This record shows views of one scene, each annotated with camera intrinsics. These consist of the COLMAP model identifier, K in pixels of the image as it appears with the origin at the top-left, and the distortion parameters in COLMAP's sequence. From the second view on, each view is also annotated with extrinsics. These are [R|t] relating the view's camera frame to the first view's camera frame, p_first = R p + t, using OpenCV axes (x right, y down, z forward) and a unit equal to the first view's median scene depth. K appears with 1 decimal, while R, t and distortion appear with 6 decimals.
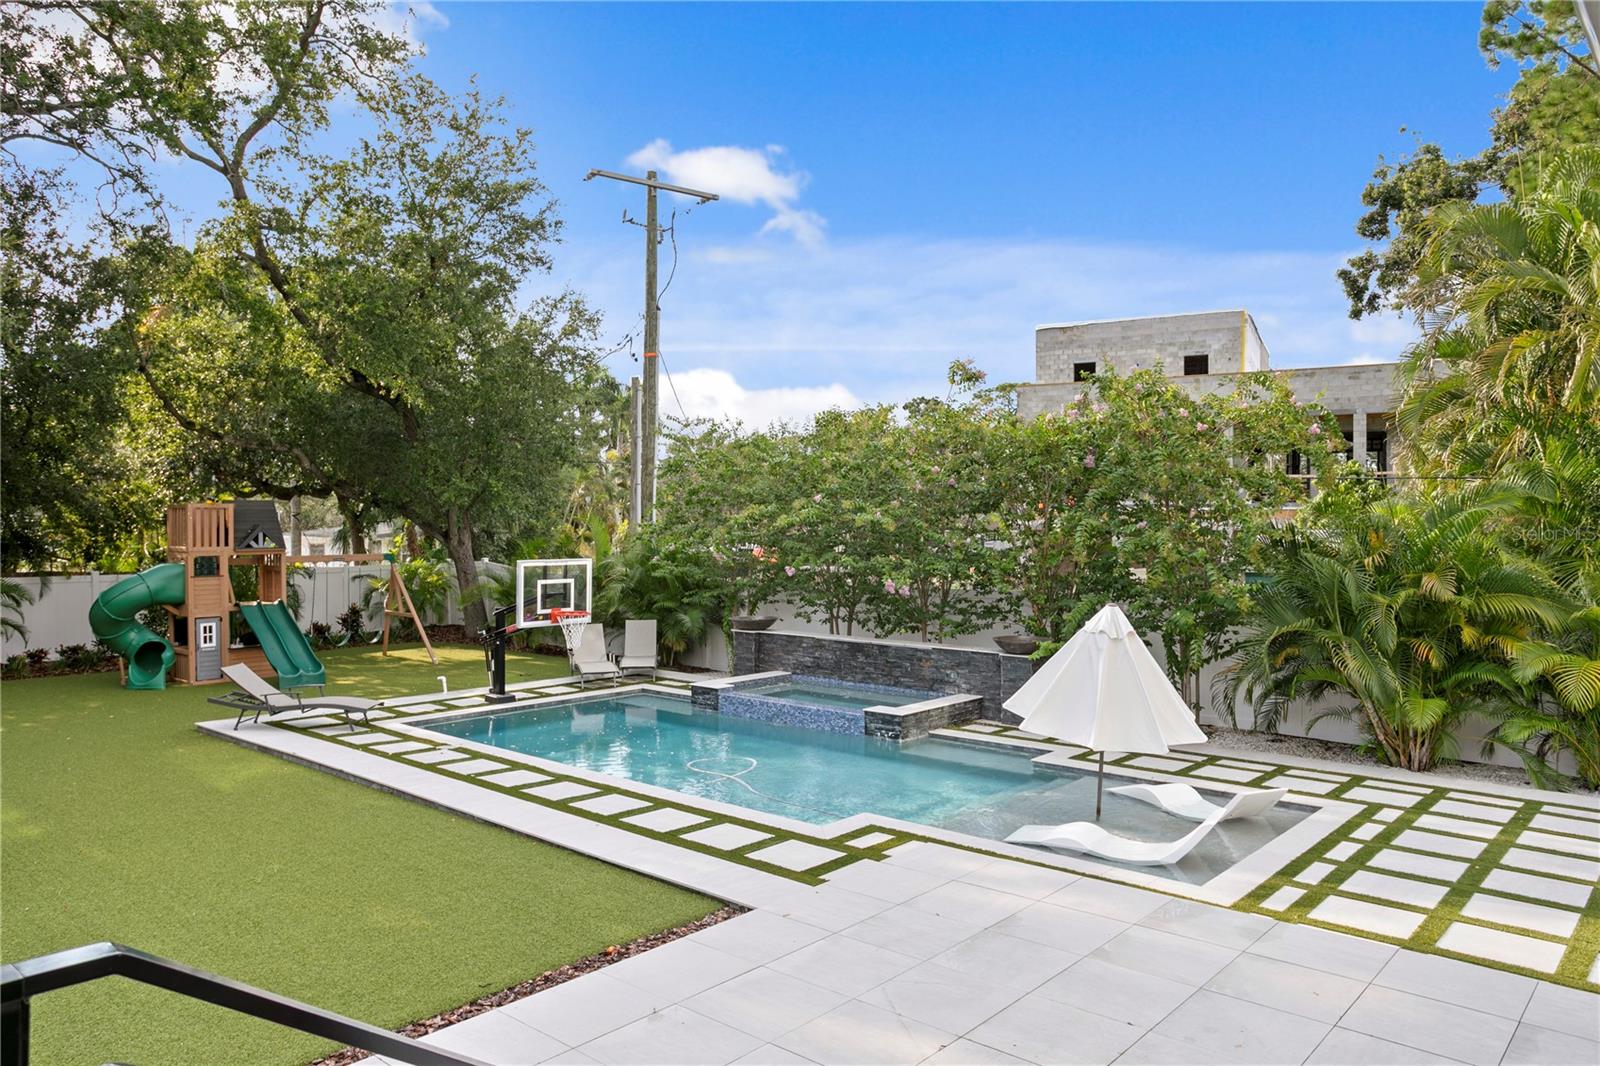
lens RADIAL K [[1089.1, 0, 795.6], [0, 1089.1, 538.5], [0, 0, 1]] dist [-0.001792, -0.002783]
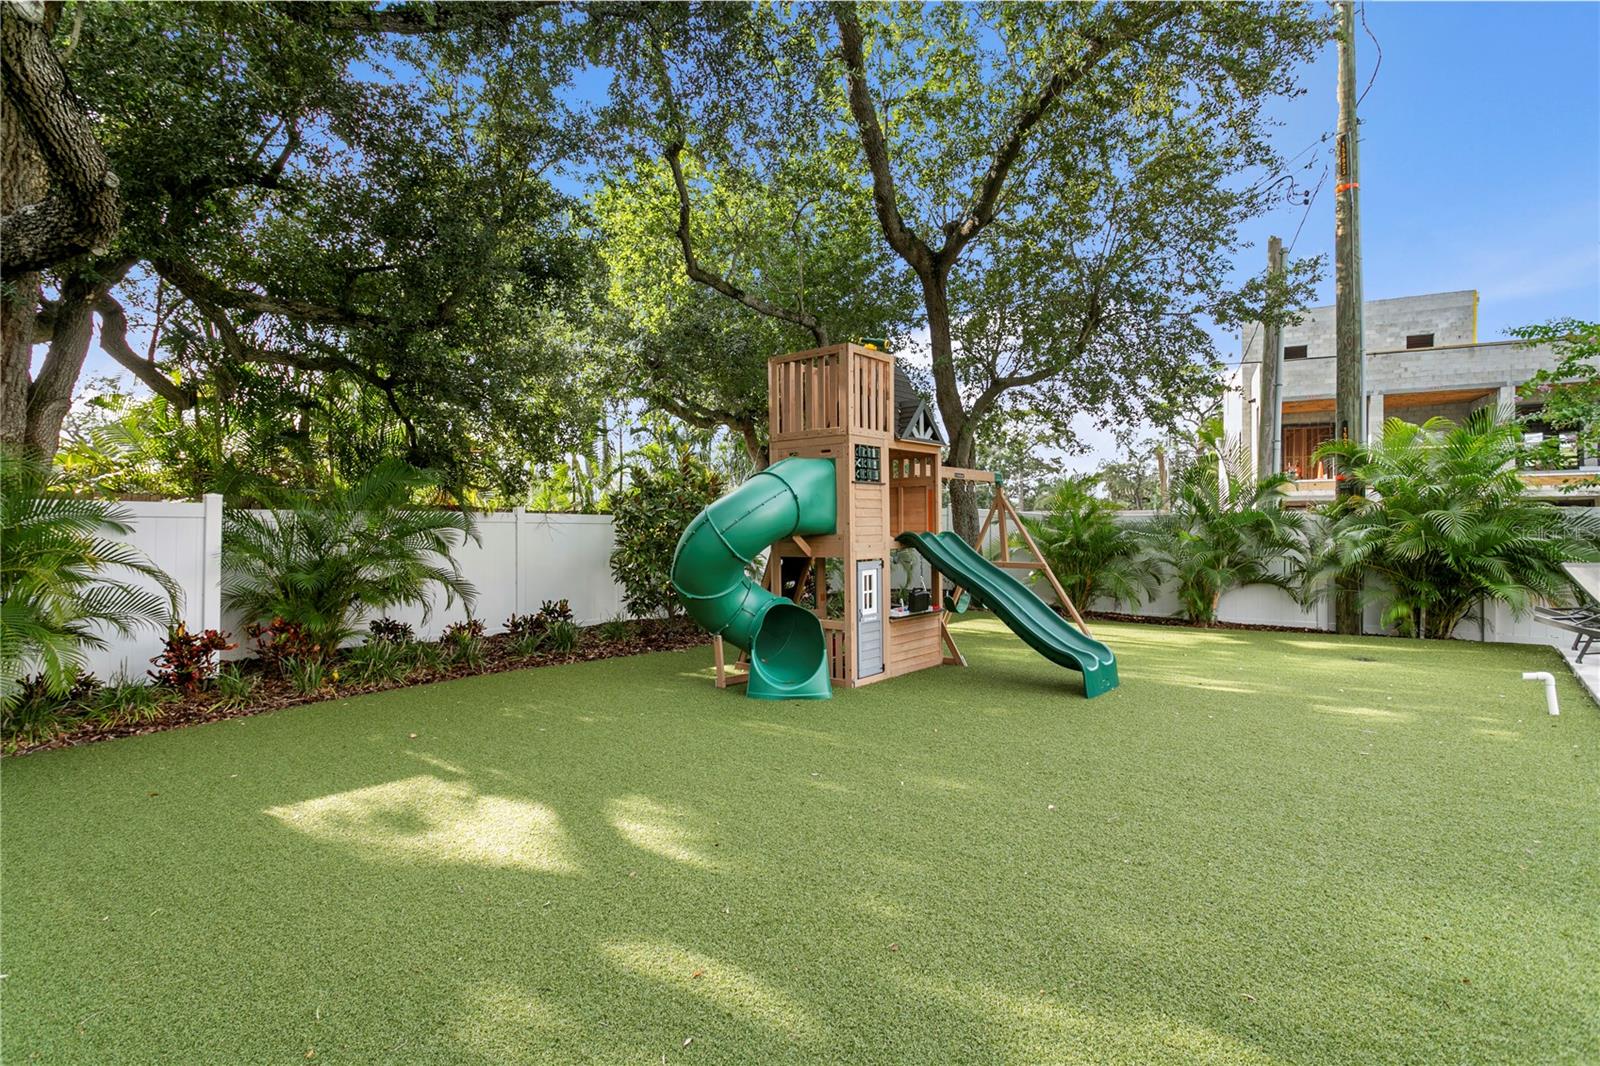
lens RADIAL K [[800.0, 0, 816.4], [0, 800.0, 528.1], [0, 0, 1]] dist [-0.011225, 0.002891]
pose [[0.998150, -0.003657, 0.060685, -0.708863], [0.004559, 0.999881, -0.014732, 0.074983], [-0.060624, 0.014981, 0.998048, 0.726163]]
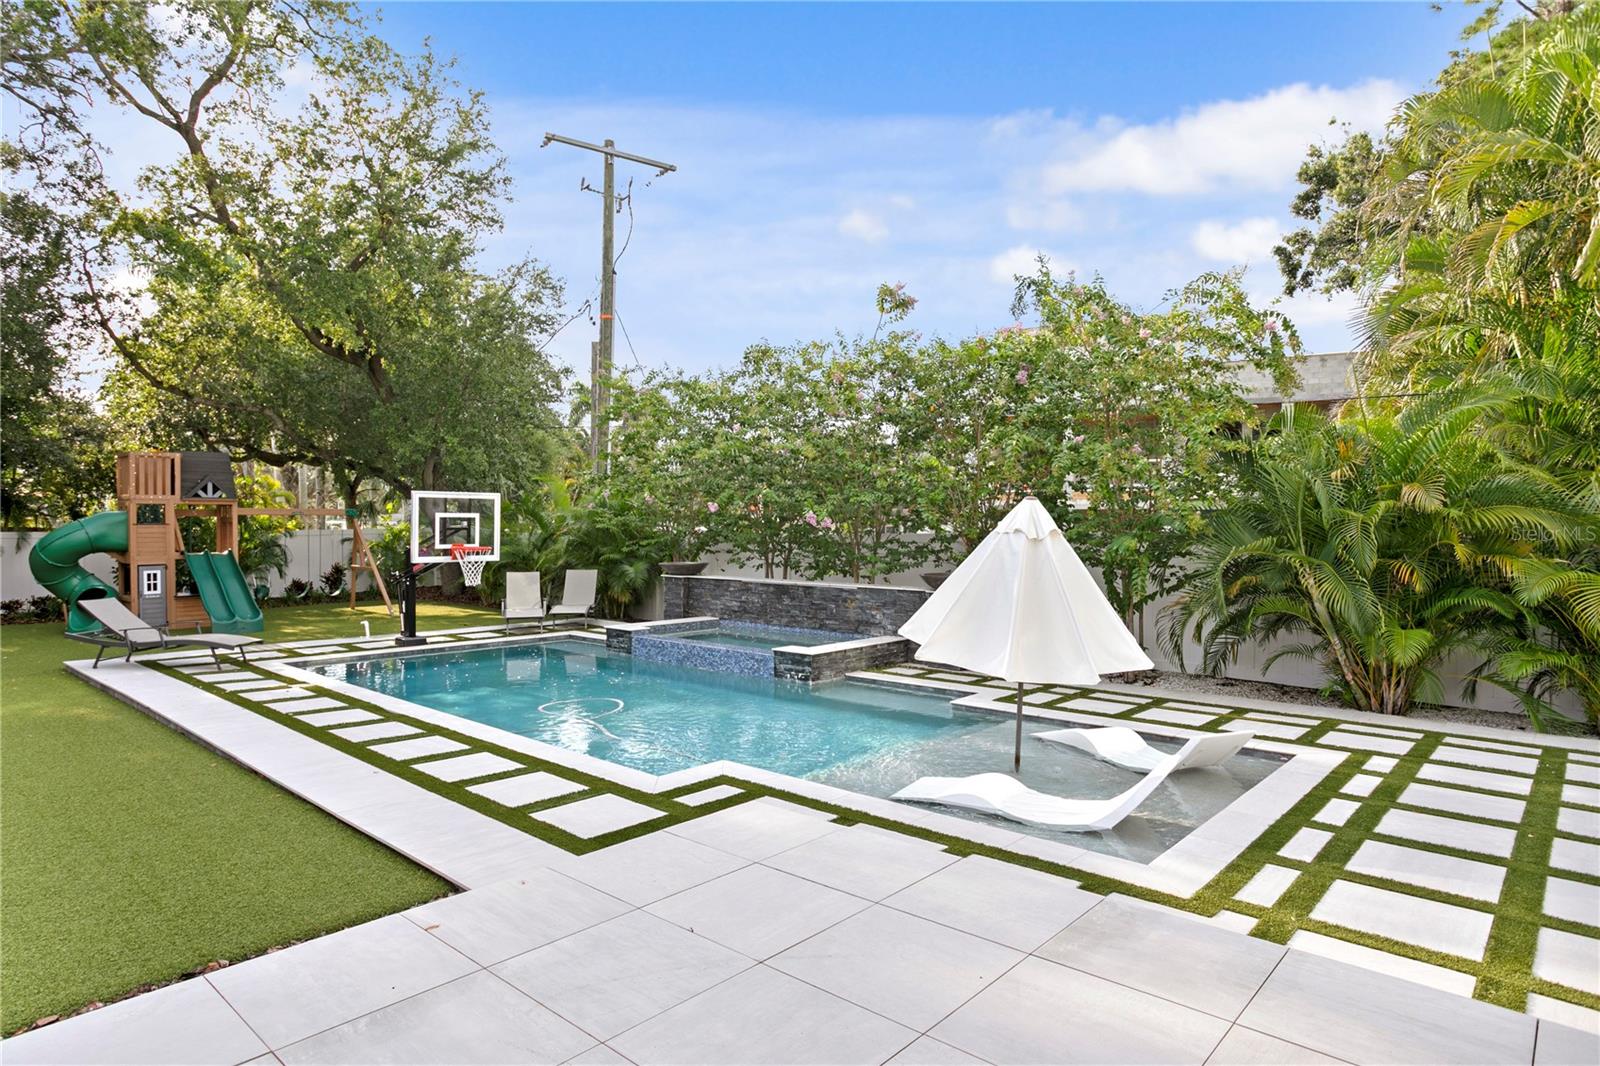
lens RADIAL K [[908.4, 0, 795.4], [0, 908.4, 533.0], [0, 0, 1]] dist [-0.020311, 0.006075]
pose [[0.999949, 0.001818, -0.009892, 0.076039], [-0.001863, 0.999988, -0.004578, 0.054739], [0.009883, 0.004596, 0.999941, 0.207452]]
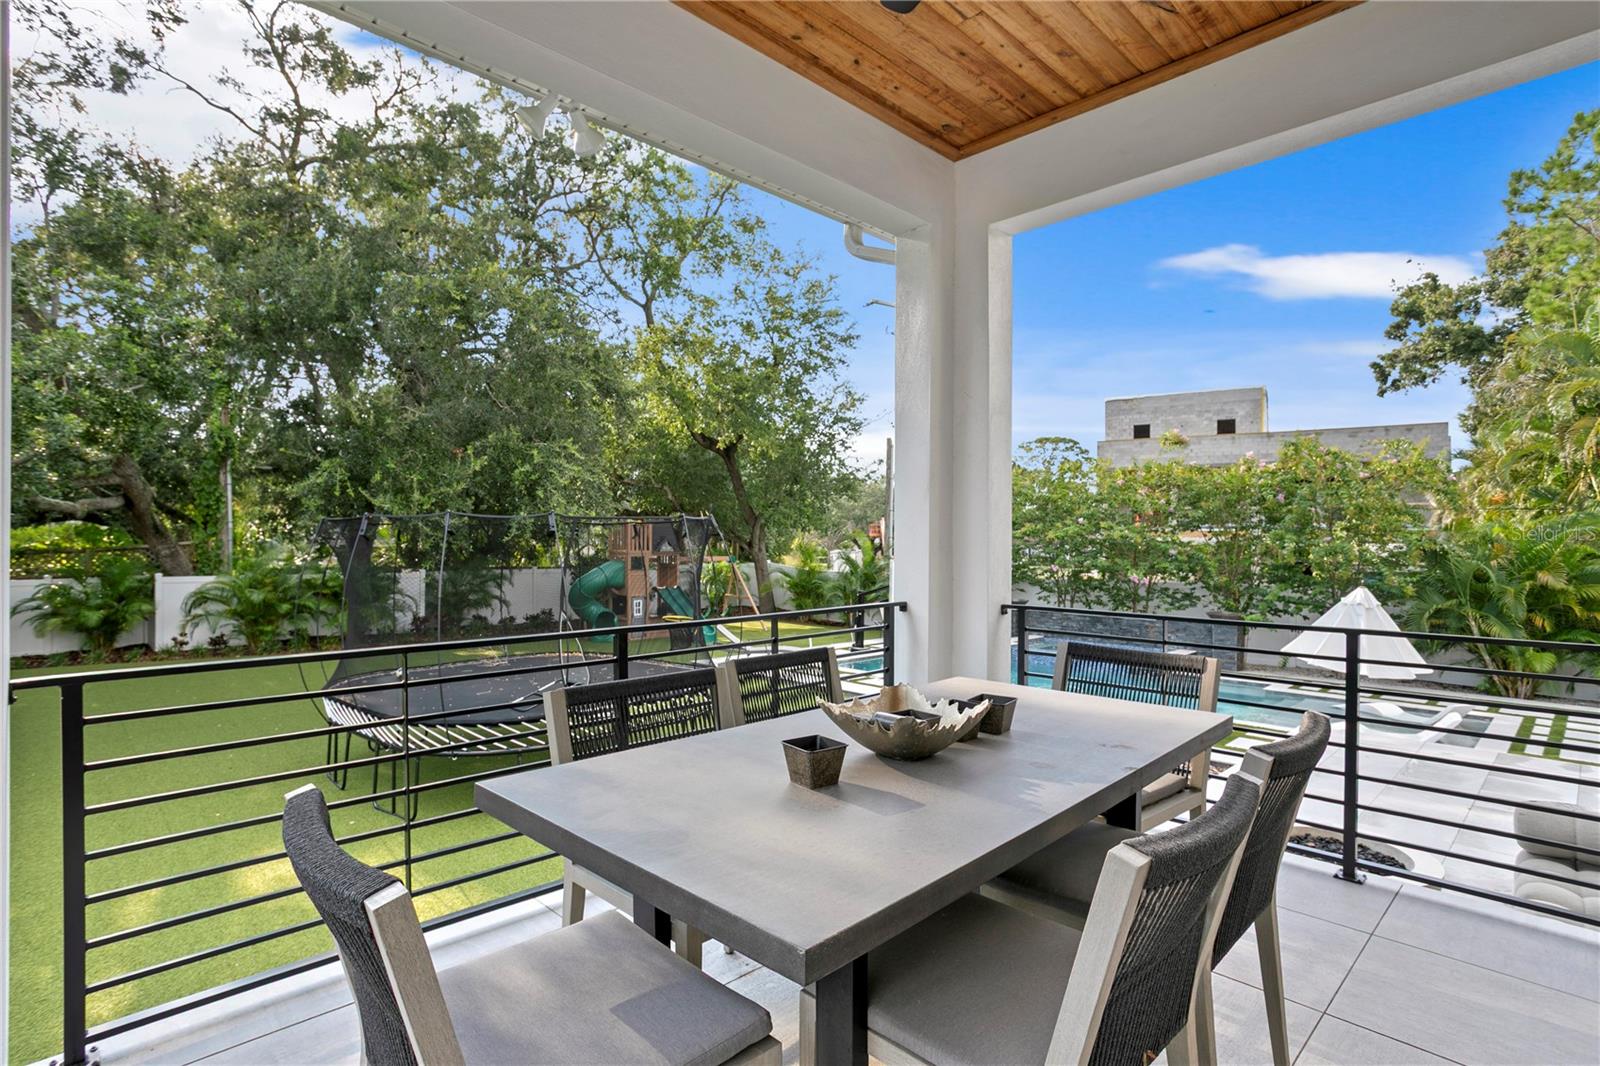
lens RADIAL K [[800.0, 0, 806.7], [0, 800.0, 544.2], [0, 0, 1]] dist [-0.011225, 0.002891]
pose [[0.998118, 0.006090, -0.061014, -0.281028], [-0.006571, 0.999949, -0.007689, 0.007098], [0.060964, 0.008076, 0.998107, -0.133055]]
